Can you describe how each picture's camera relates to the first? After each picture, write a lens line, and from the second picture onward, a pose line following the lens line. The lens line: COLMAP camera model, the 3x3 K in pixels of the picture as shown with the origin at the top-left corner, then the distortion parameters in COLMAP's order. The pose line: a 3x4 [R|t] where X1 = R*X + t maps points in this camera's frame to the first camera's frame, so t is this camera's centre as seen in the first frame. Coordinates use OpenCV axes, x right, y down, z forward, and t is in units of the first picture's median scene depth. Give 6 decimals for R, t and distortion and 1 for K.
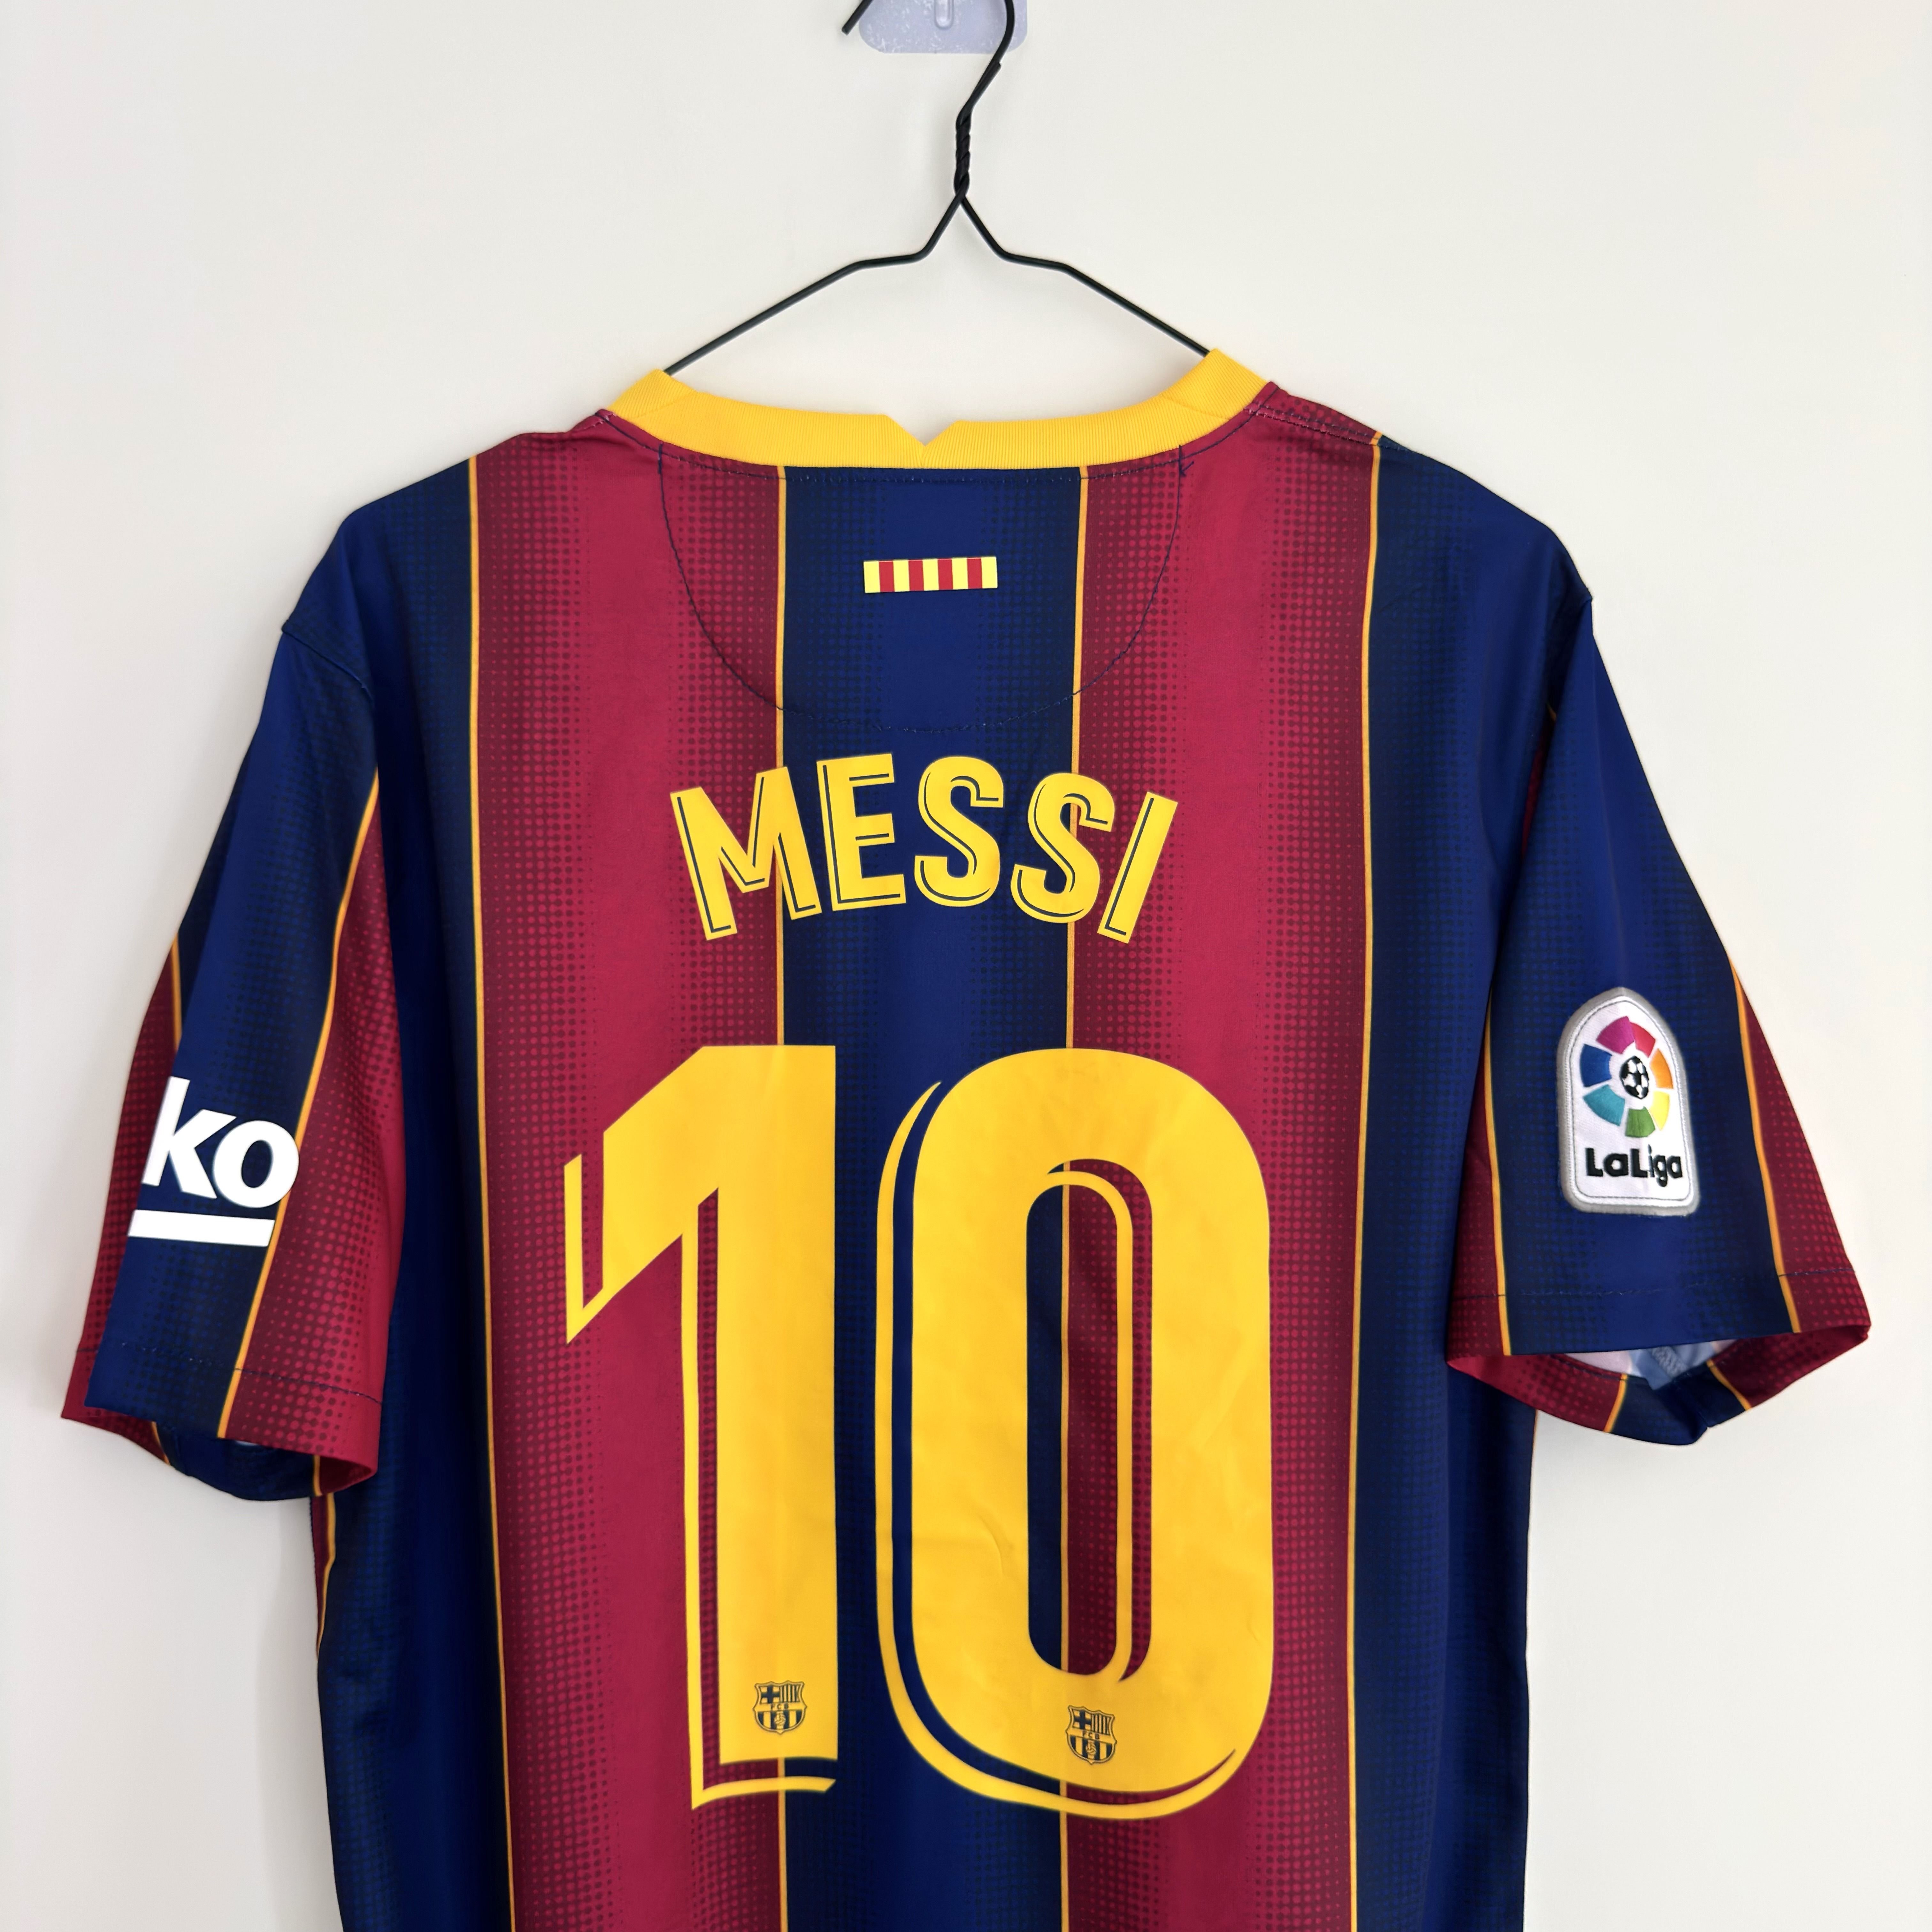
lens RADIAL K [[1813.9, 0, 953.3], [0, 1813.9, 963.0], [0, 0, 1]] dist [0.166696, -0.428418]
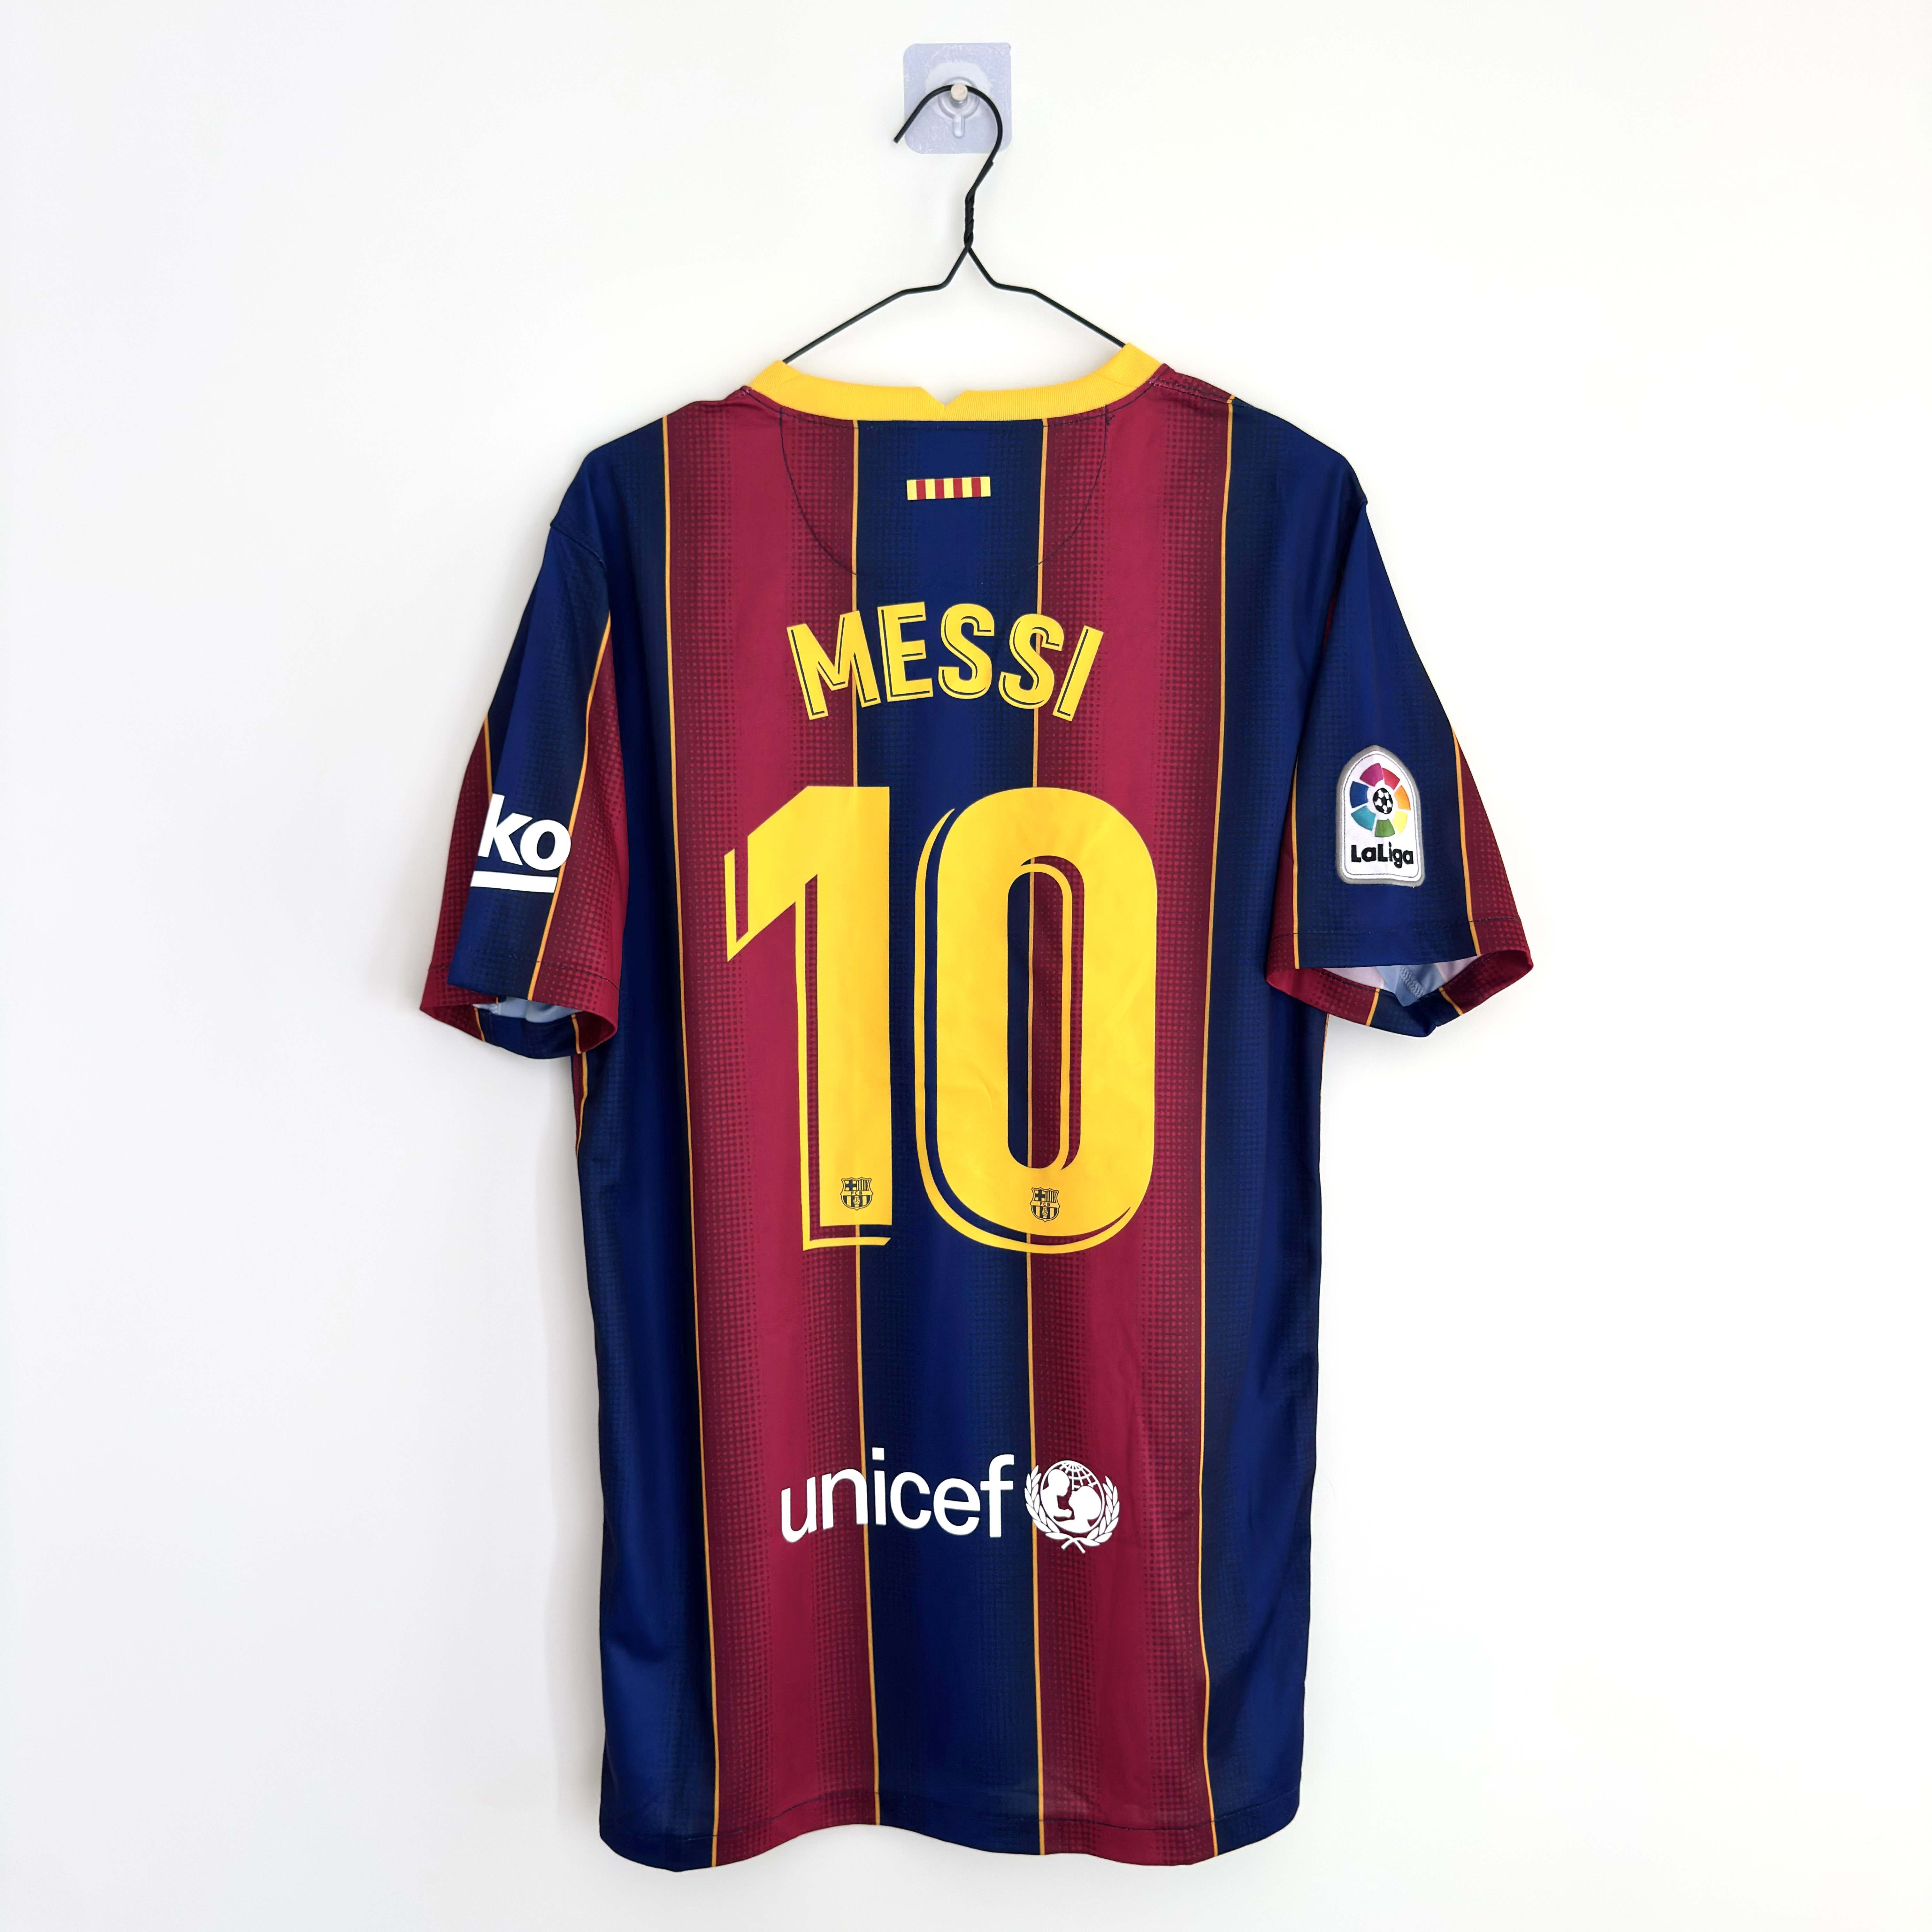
lens RADIAL K [[1826.5, 0, 971.7], [0, 1826.5, 965.9], [0, 0, 1]] dist [0.171342, -0.449363]
pose [[0.999227, 0.002963, -0.039204, 0.072168], [-0.001620, 0.999413, 0.034234, 0.149443], [0.039282, -0.034144, 0.998645, -0.622936]]
